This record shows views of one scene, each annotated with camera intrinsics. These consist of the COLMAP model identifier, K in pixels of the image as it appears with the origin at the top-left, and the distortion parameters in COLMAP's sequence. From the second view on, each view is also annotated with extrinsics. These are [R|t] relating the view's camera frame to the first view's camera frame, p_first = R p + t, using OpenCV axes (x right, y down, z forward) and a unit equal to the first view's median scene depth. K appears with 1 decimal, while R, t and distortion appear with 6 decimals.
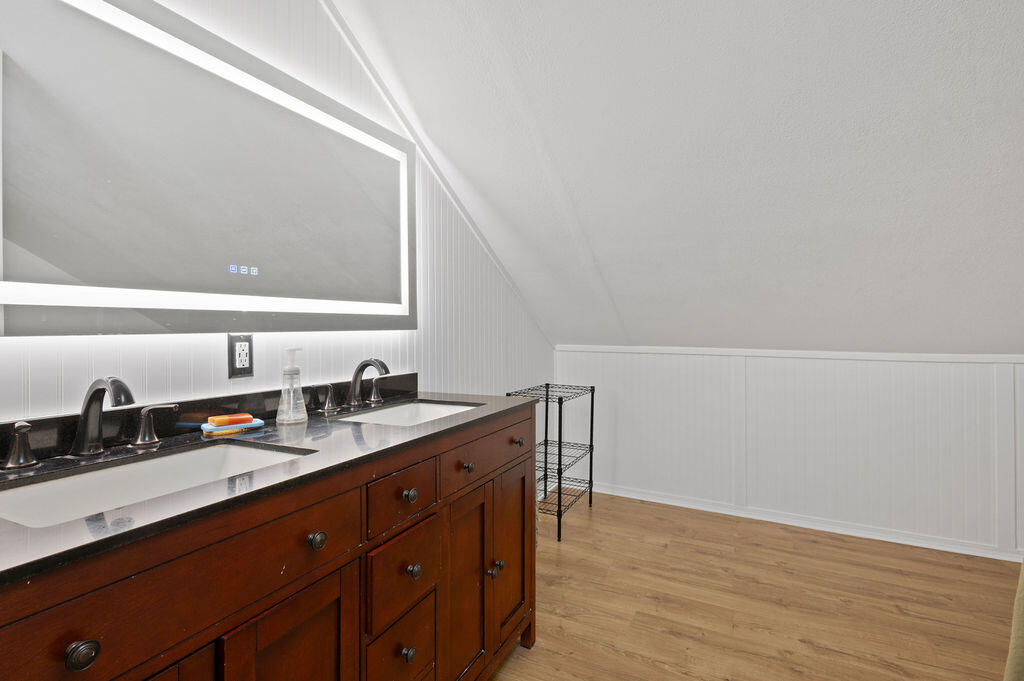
lens RADIAL K [[483.2, 0, 512.0], [0, 483.2, 340.5], [0, 0, 1]] dist [-0.002054, -0.000436]
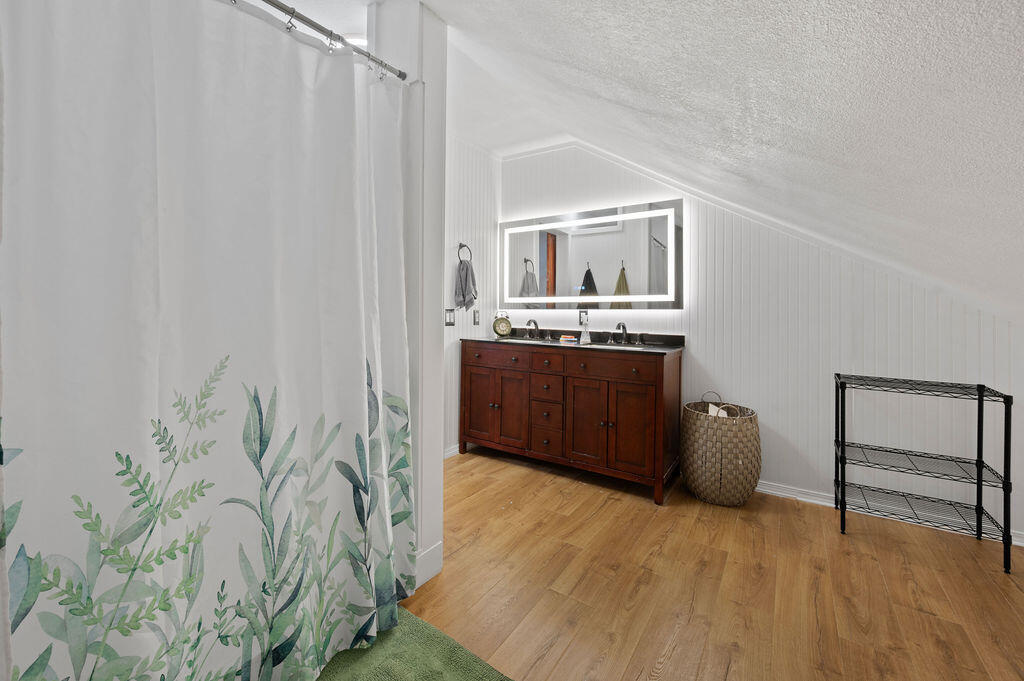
lens RADIAL K [[410.6, 0, 512.4], [0, 410.6, 326.2], [0, 0, 1]] dist [-0.000085, -0.000068]
pose [[-0.120441, 0.036030, -0.992066, 1.287373], [-0.031694, 0.998692, 0.040119, -0.002417], [0.992214, 0.036274, -0.119142, 0.591598]]
